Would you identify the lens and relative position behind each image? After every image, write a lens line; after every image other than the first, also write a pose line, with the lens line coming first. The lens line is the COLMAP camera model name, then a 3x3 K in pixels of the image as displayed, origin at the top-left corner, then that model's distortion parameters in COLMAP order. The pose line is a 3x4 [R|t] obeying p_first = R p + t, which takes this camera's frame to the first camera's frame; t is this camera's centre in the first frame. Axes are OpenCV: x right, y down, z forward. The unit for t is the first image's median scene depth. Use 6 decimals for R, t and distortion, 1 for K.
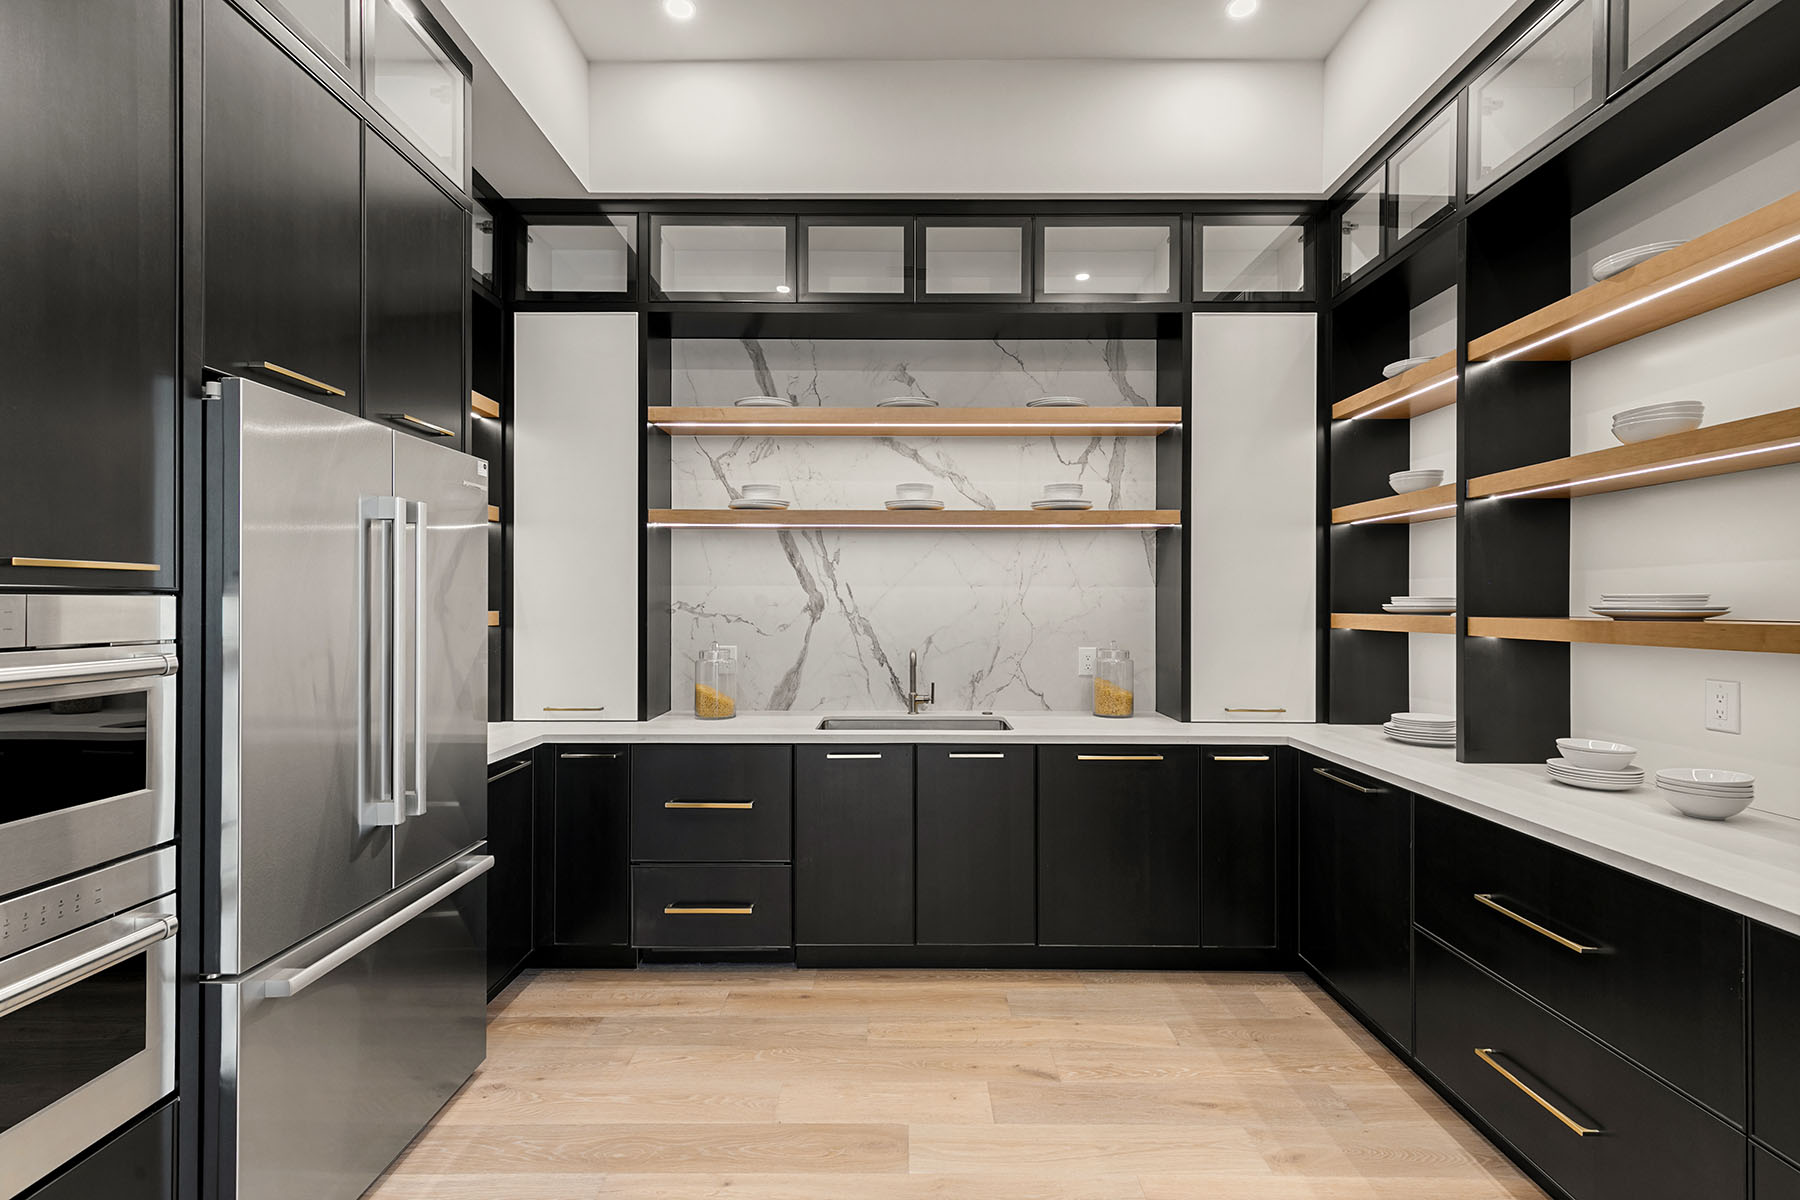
lens RADIAL K [[803.6, 0, 906.4], [0, 803.6, 603.8], [0, 0, 1]] dist [-0.002991, 0.000690]
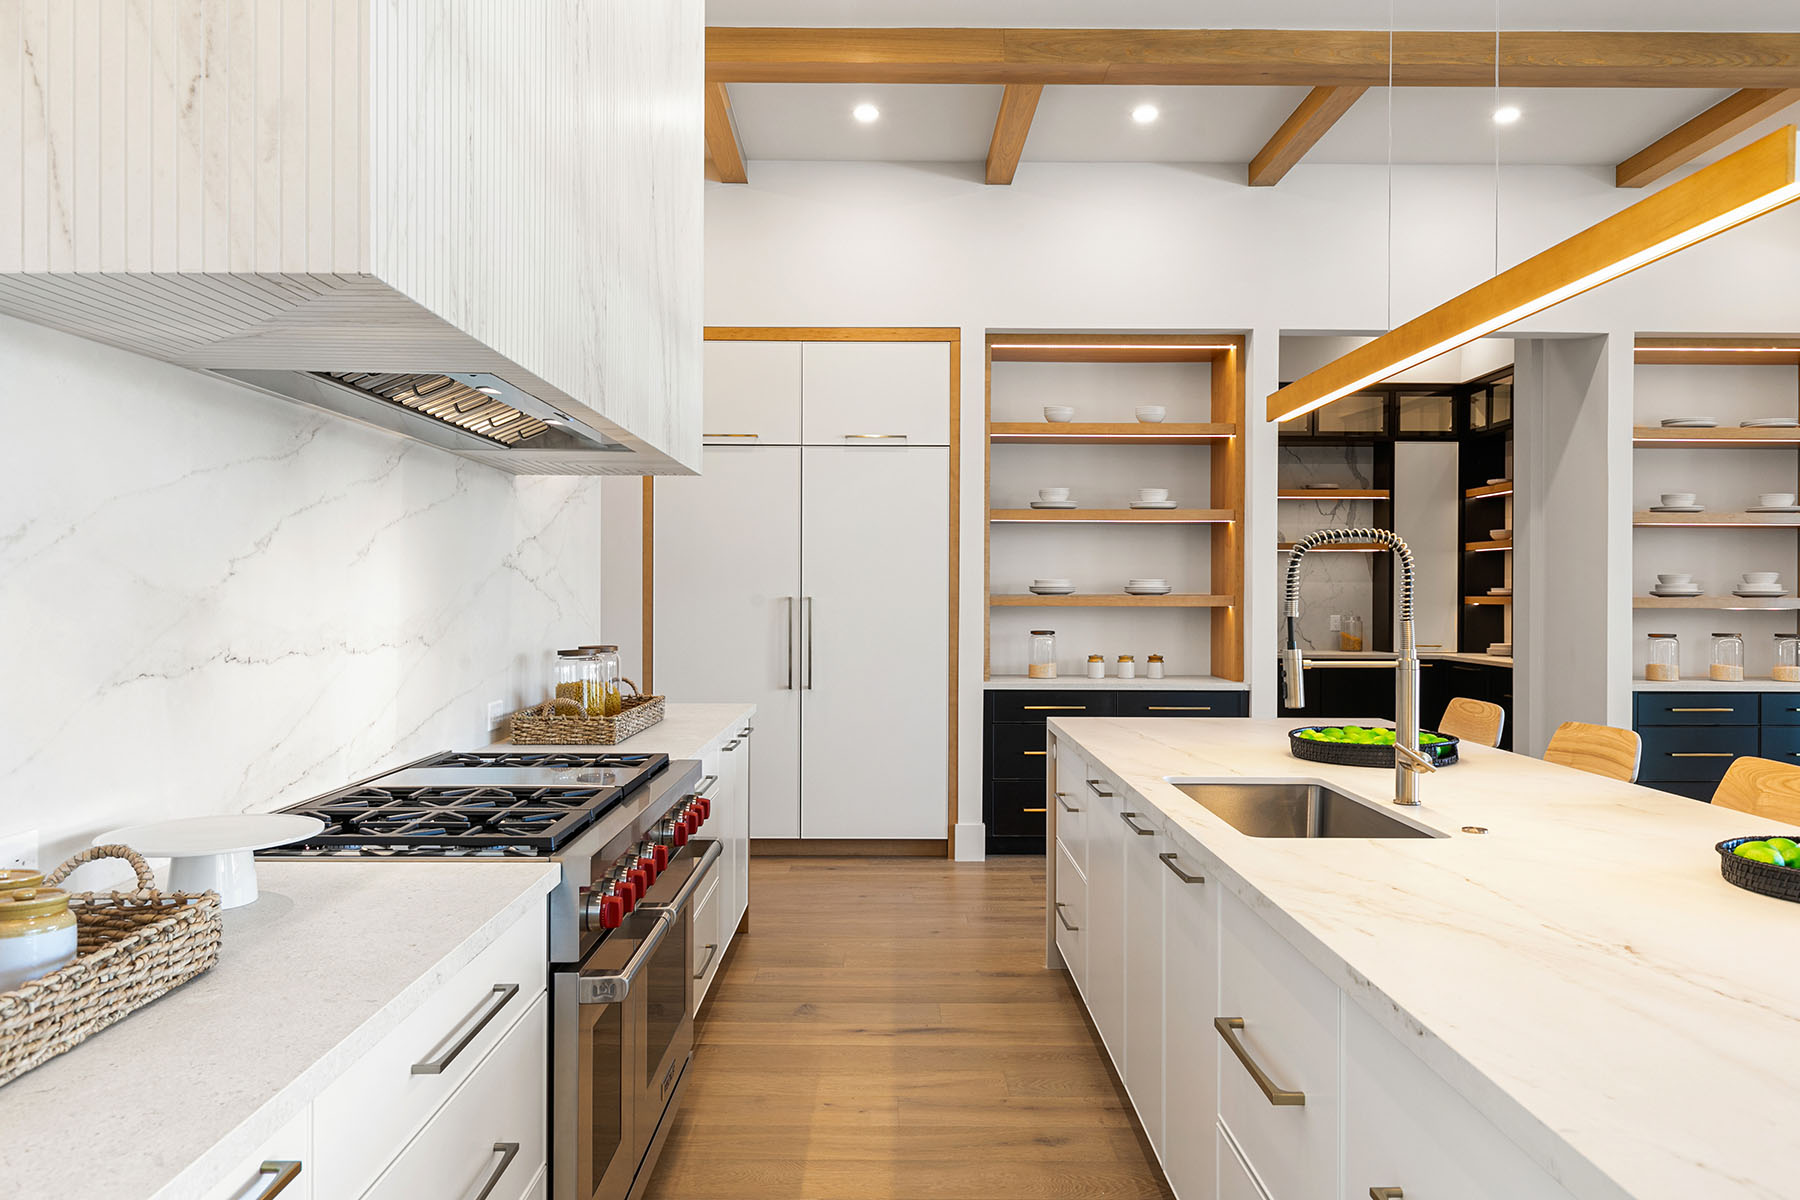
lens RADIAL K [[1230.4, 0, 906.1], [0, 1230.4, 603.3], [0, 0, 1]] dist [0.001632, 0.000001]
pose [[0.999877, -0.002077, 0.015533, -0.856185], [0.001924, 0.999949, 0.009907, -0.003313], [-0.015553, -0.009876, 0.999830, -1.923308]]
